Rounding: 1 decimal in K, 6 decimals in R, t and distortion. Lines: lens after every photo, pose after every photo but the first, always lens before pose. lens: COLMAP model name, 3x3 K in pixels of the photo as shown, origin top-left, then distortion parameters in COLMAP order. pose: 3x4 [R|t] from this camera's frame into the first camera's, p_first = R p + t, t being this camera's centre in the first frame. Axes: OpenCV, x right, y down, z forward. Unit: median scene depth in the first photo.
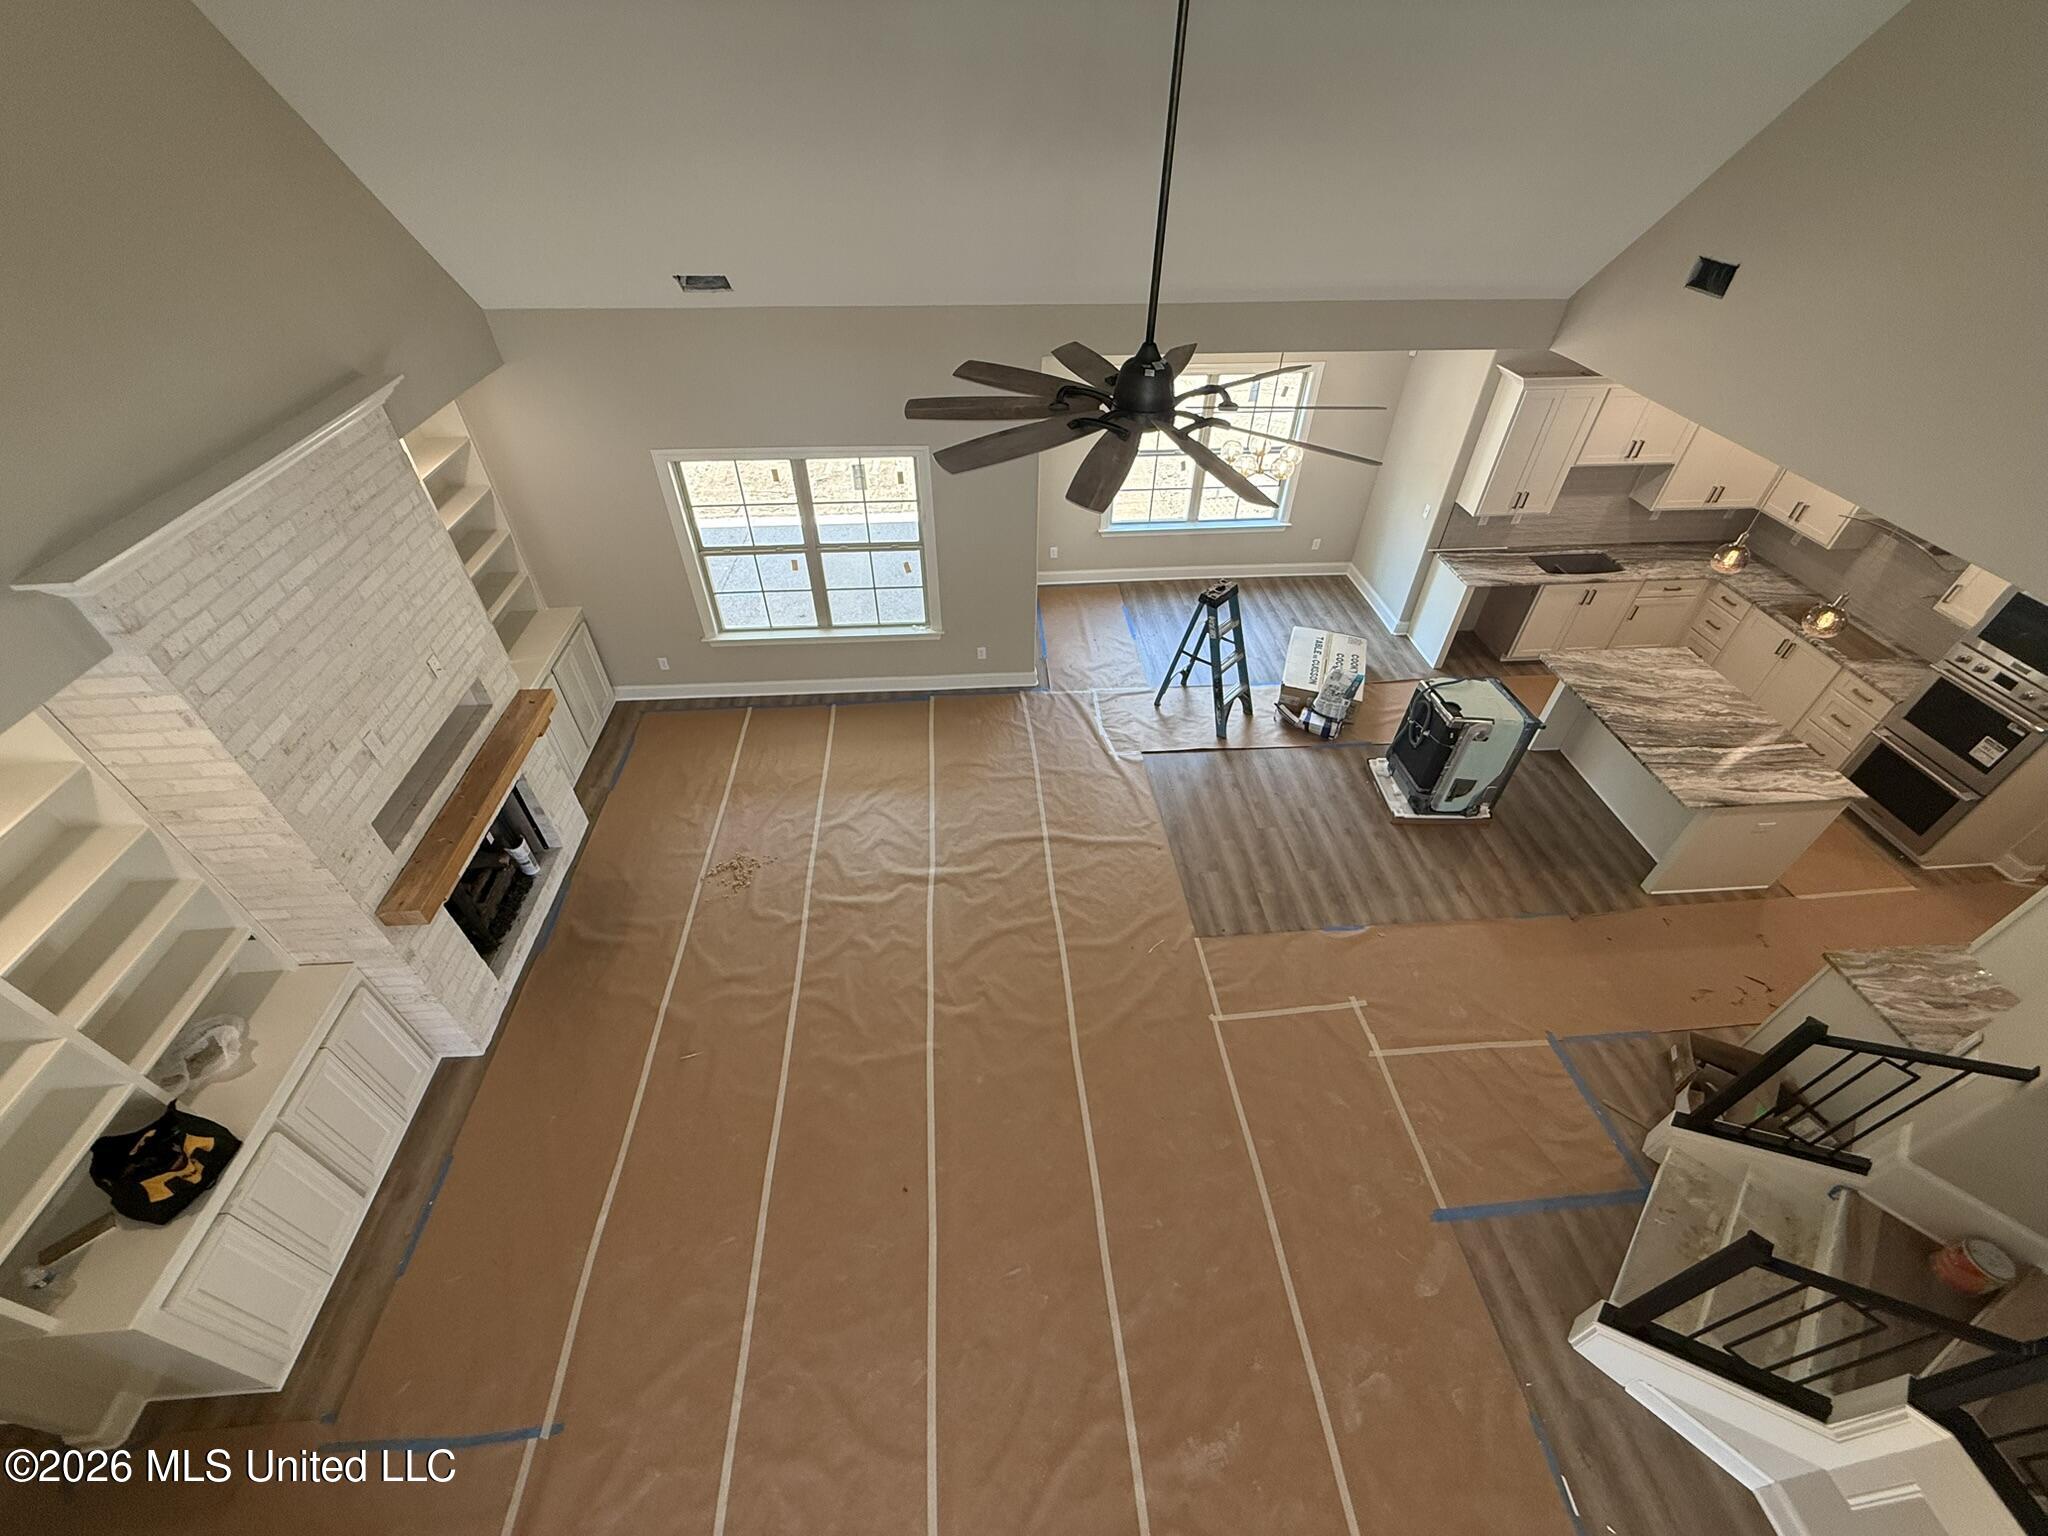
lens RADIAL K [[815.2, 0, 1016.7], [0, 815.2, 770.0], [0, 0, 1]] dist [-0.001257, -0.000094]
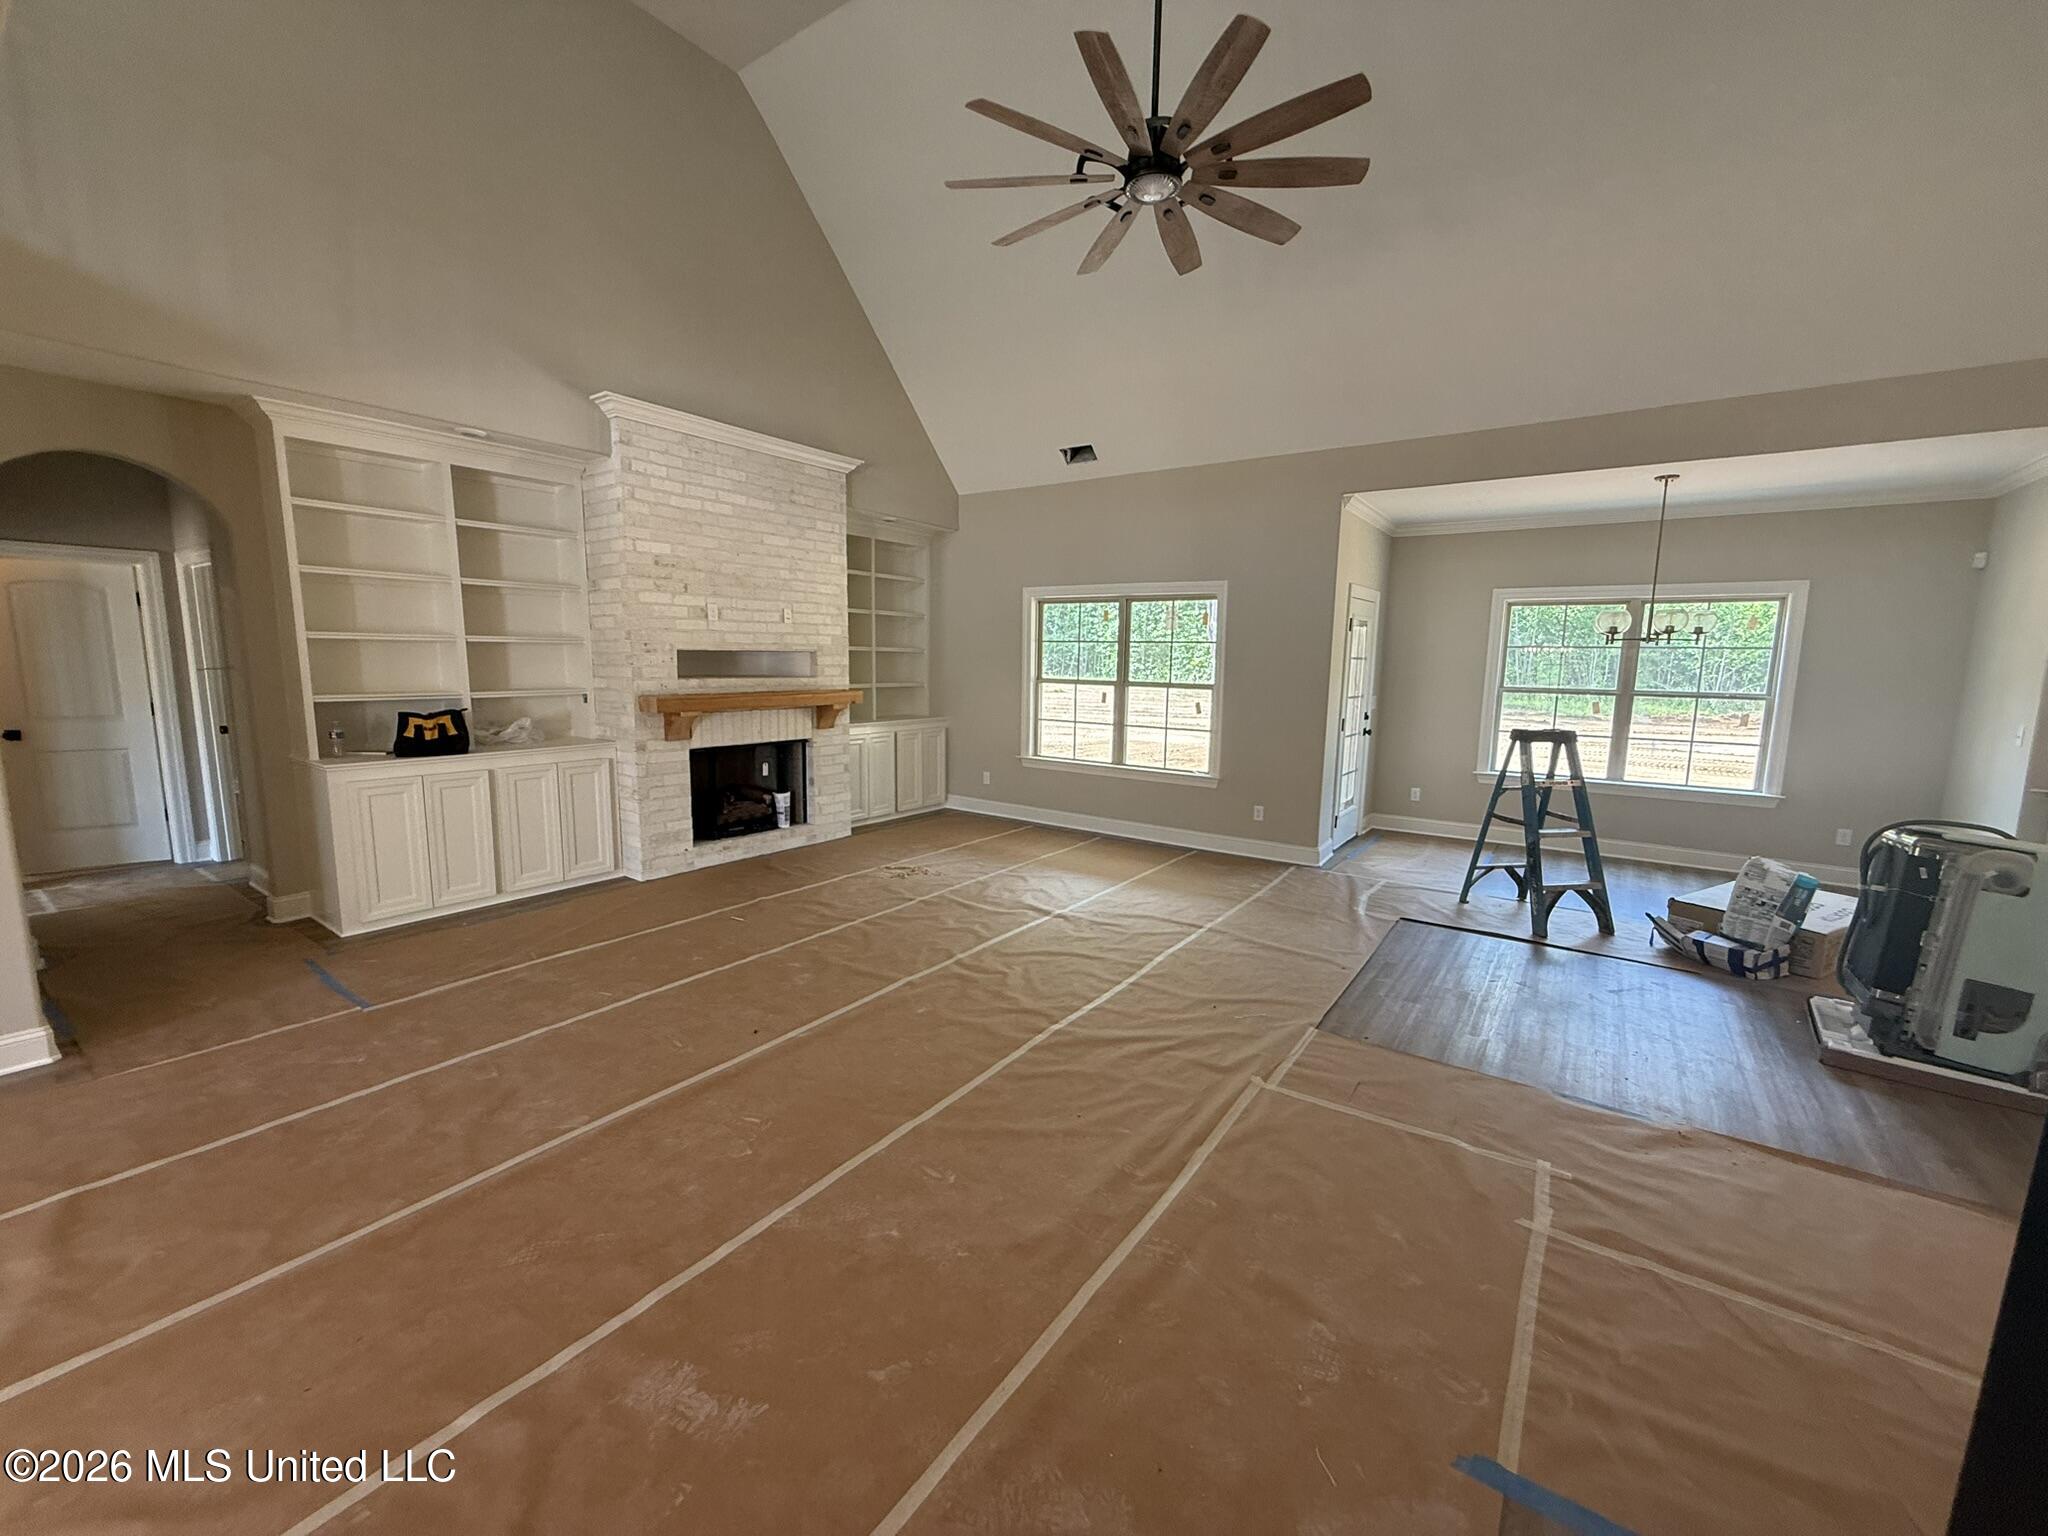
lens RADIAL K [[815.2, 0, 1019.4], [0, 815.2, 773.4], [0, 0, 1]] dist [-0.001257, -0.000094]
pose [[0.770333, 0.099125, -0.629889, 0.405914], [-0.434758, 0.804275, -0.405126, 0.386822], [0.466446, 0.585932, 0.662655, 0.322078]]
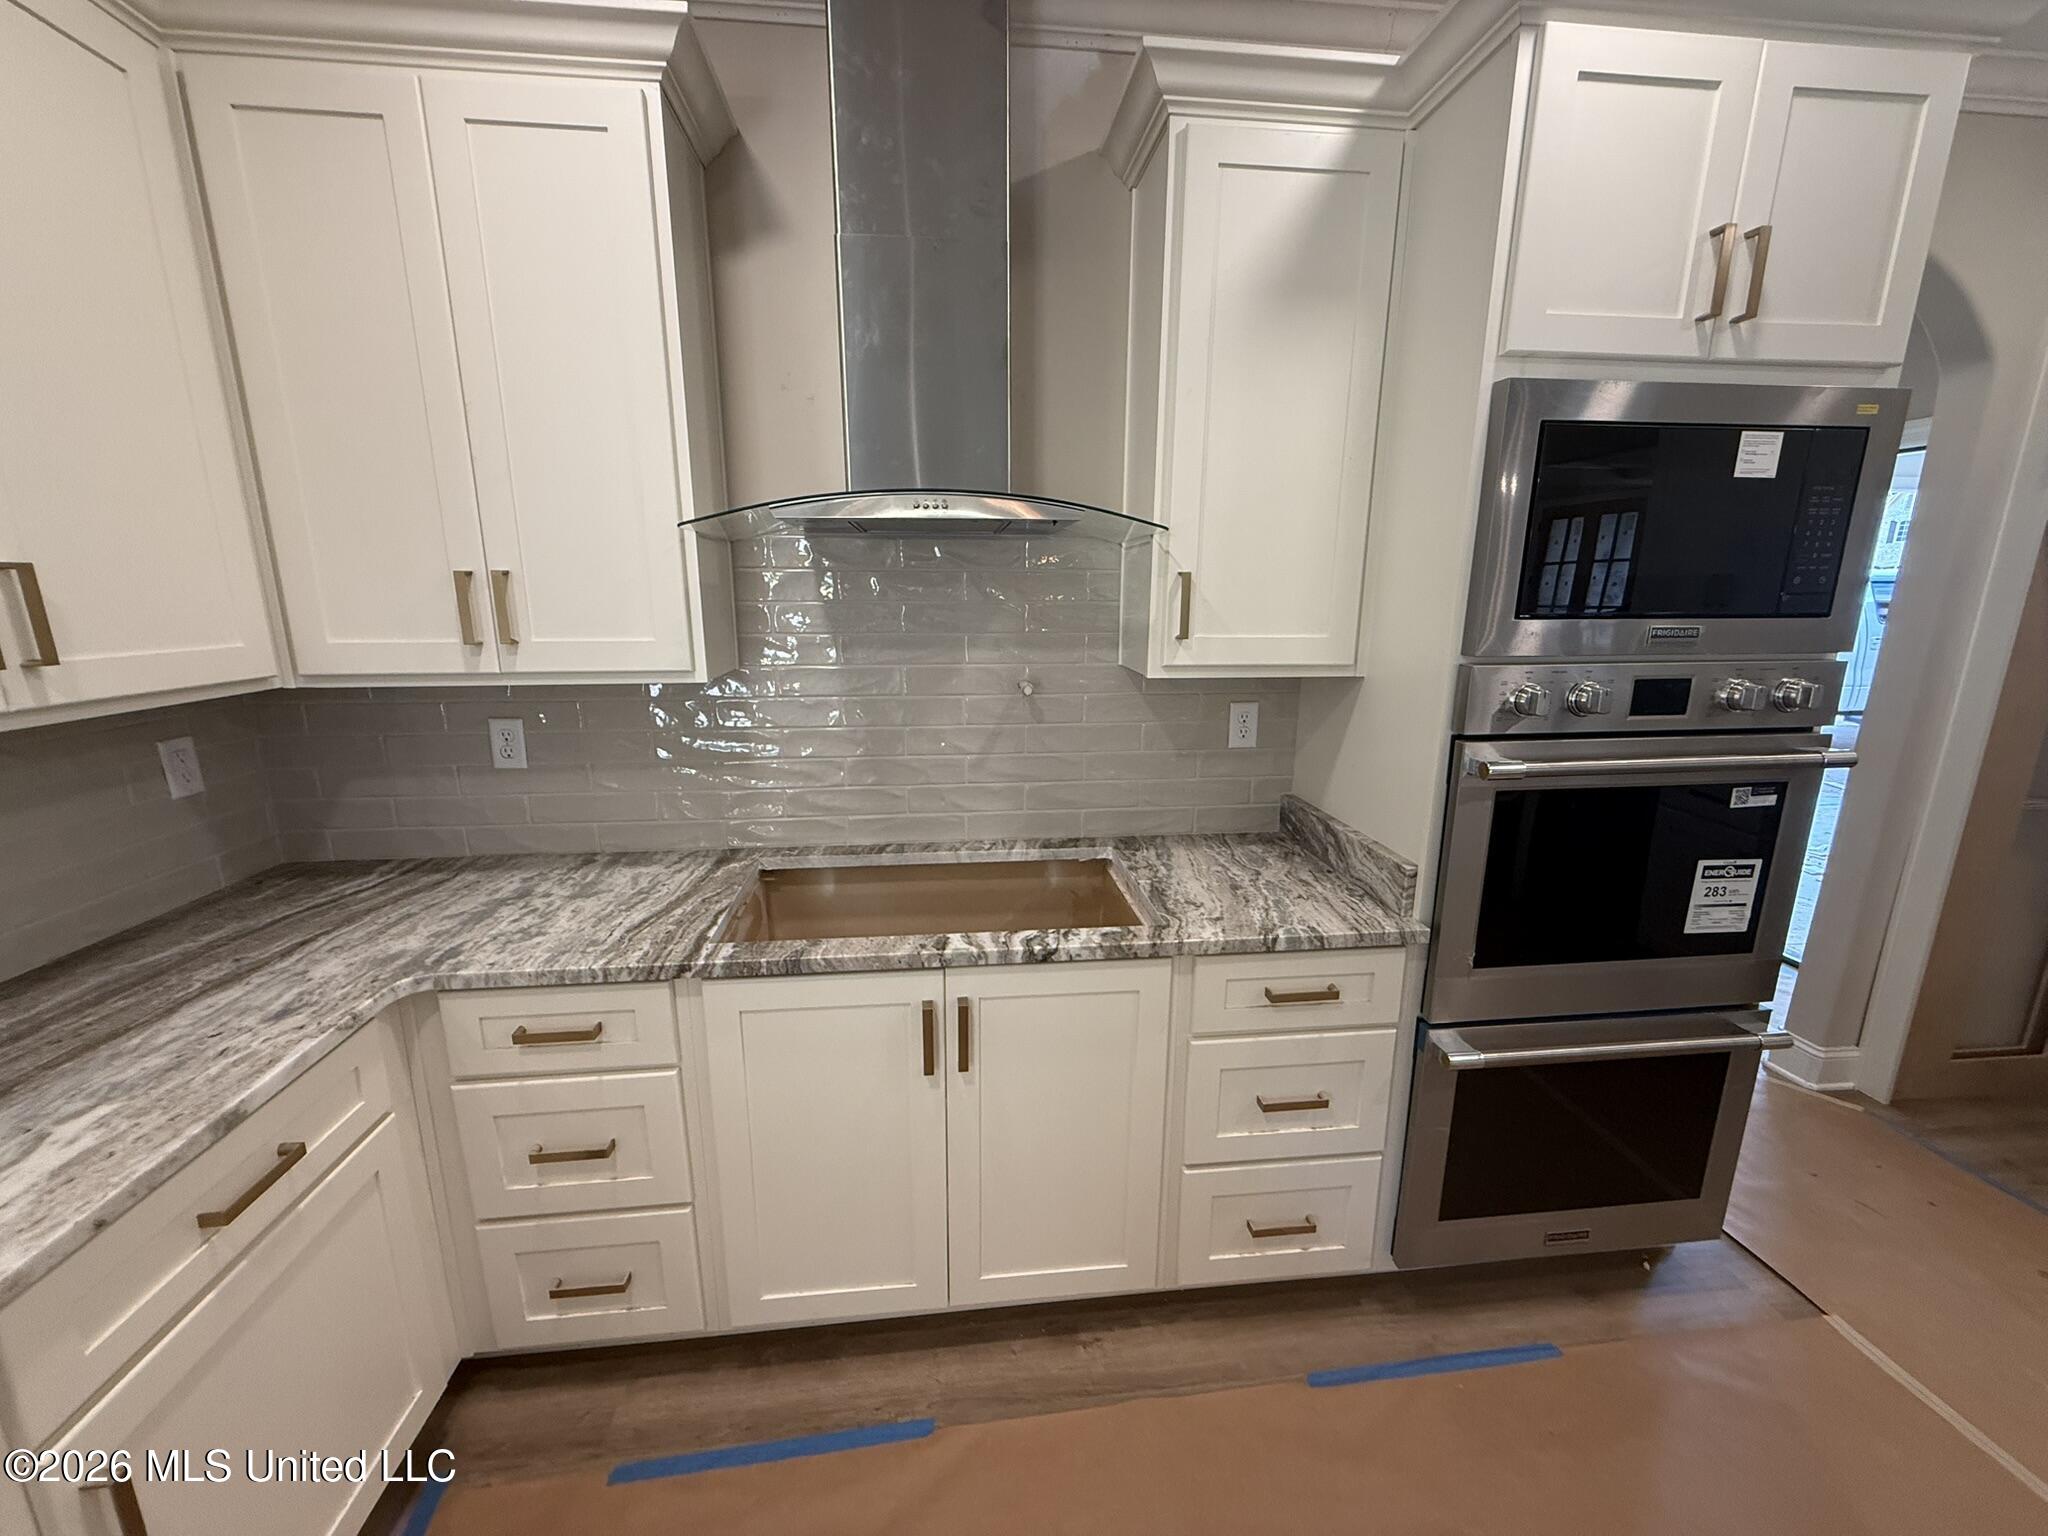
lens RADIAL K [[815.2, 0, 1017.2], [0, 815.2, 783.0], [0, 0, 1]] dist [-0.001257, -0.000094]
pose [[-0.039522, -0.225436, 0.973456, 0.860190], [0.662735, 0.723186, 0.194385, -0.270894], [-0.747811, 0.652826, 0.120822, 1.063971]]
